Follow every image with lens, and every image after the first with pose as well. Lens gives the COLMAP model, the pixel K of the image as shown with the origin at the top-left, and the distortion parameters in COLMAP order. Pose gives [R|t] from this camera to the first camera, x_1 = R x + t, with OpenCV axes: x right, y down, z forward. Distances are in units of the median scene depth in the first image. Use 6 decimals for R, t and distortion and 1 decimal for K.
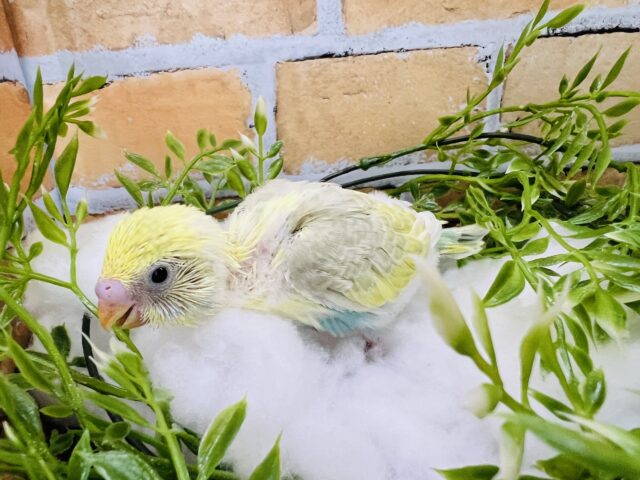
lens RADIAL K [[483.0, 0, 321.0], [0, 483.0, 238.9], [0, 0, 1]] dist [-0.030376, 0.011676]
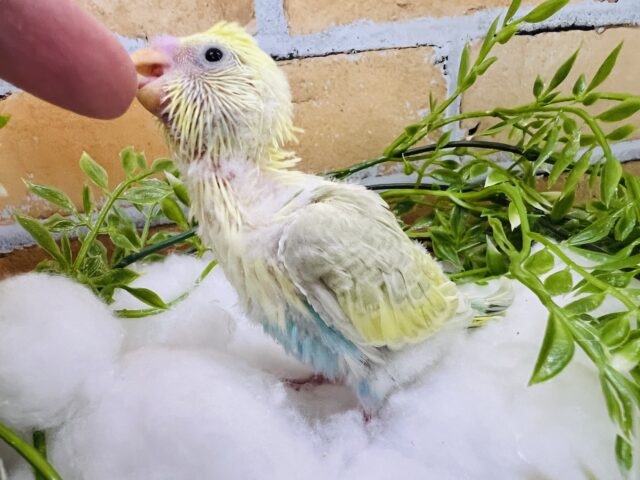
lens RADIAL K [[483.0, 0, 325.7], [0, 483.0, 256.6], [0, 0, 1]] dist [-0.030376, 0.011676]
pose [[0.988486, -0.066185, 0.136069, -0.031583], [0.063238, 0.997663, 0.025876, -0.039925], [-0.137464, -0.016973, 0.990361, 0.121904]]
